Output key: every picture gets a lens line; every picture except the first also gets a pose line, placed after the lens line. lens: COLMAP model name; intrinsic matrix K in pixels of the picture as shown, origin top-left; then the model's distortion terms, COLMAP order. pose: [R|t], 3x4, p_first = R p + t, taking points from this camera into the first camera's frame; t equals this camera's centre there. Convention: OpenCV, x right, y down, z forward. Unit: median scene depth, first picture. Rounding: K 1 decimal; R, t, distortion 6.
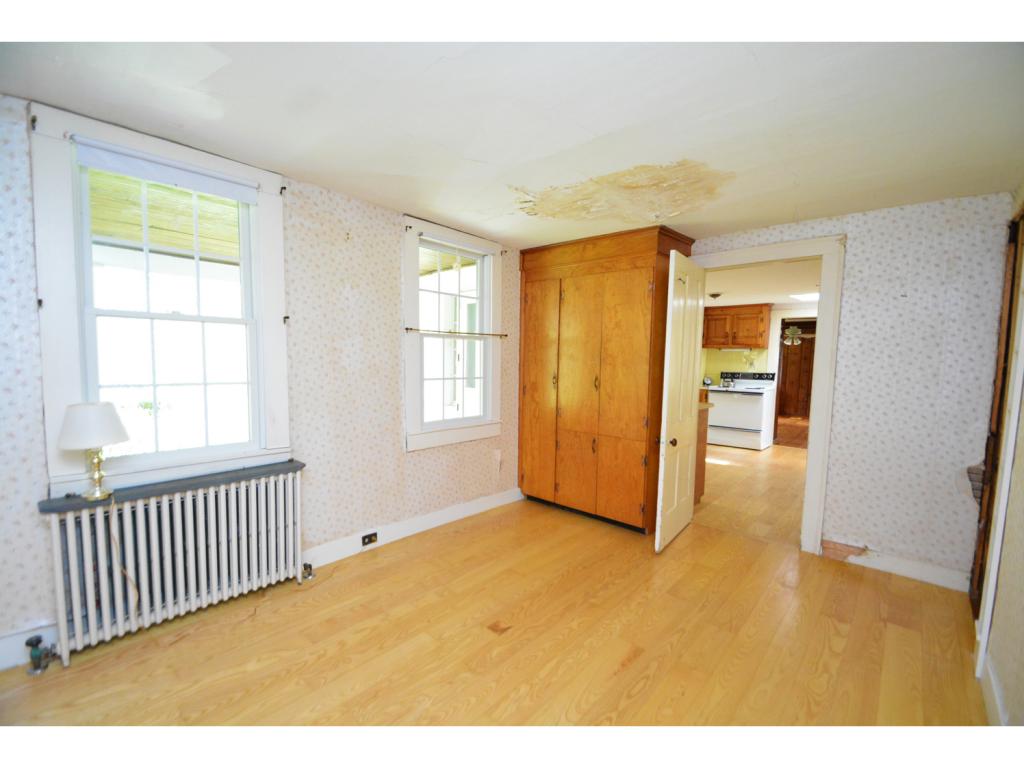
lens RADIAL K [[447.6, 0, 505.8], [0, 447.6, 389.1], [0, 0, 1]] dist [0.001721, -0.007959]
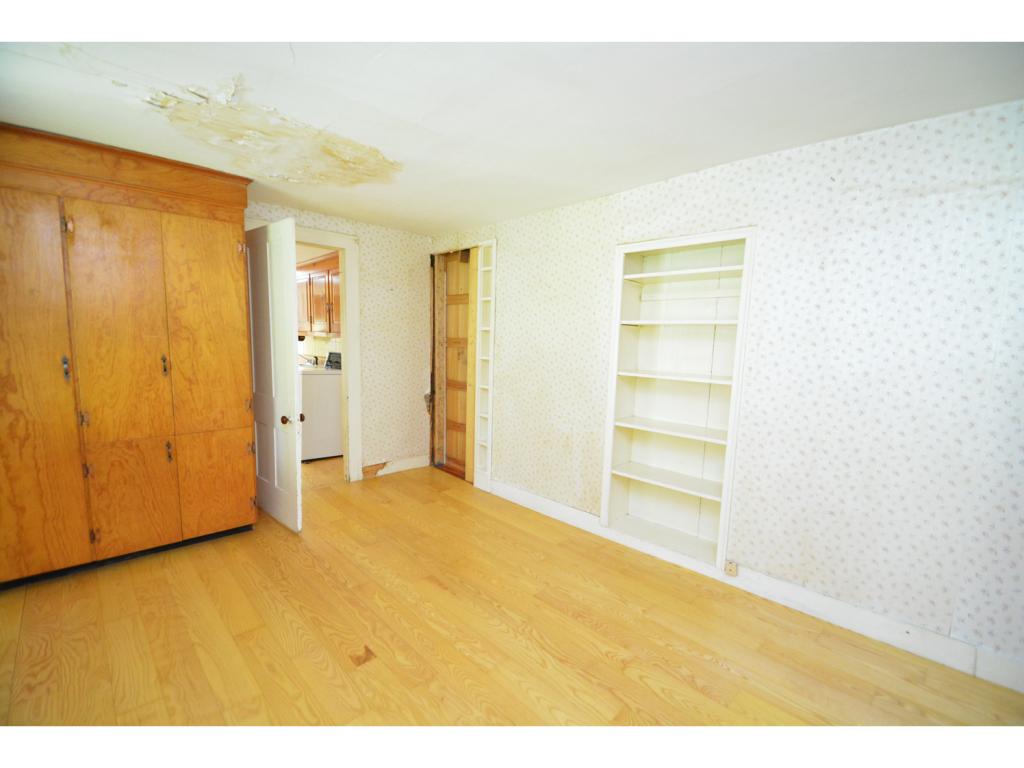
lens RADIAL K [[447.6, 0, 506.7], [0, 447.6, 387.9], [0, 0, 1]] dist [0.001721, -0.007959]
pose [[0.065190, -0.130667, 0.989281, -0.521248], [0.051130, 0.990525, 0.127462, -0.044977], [-0.996562, 0.042273, 0.071253, 0.434860]]
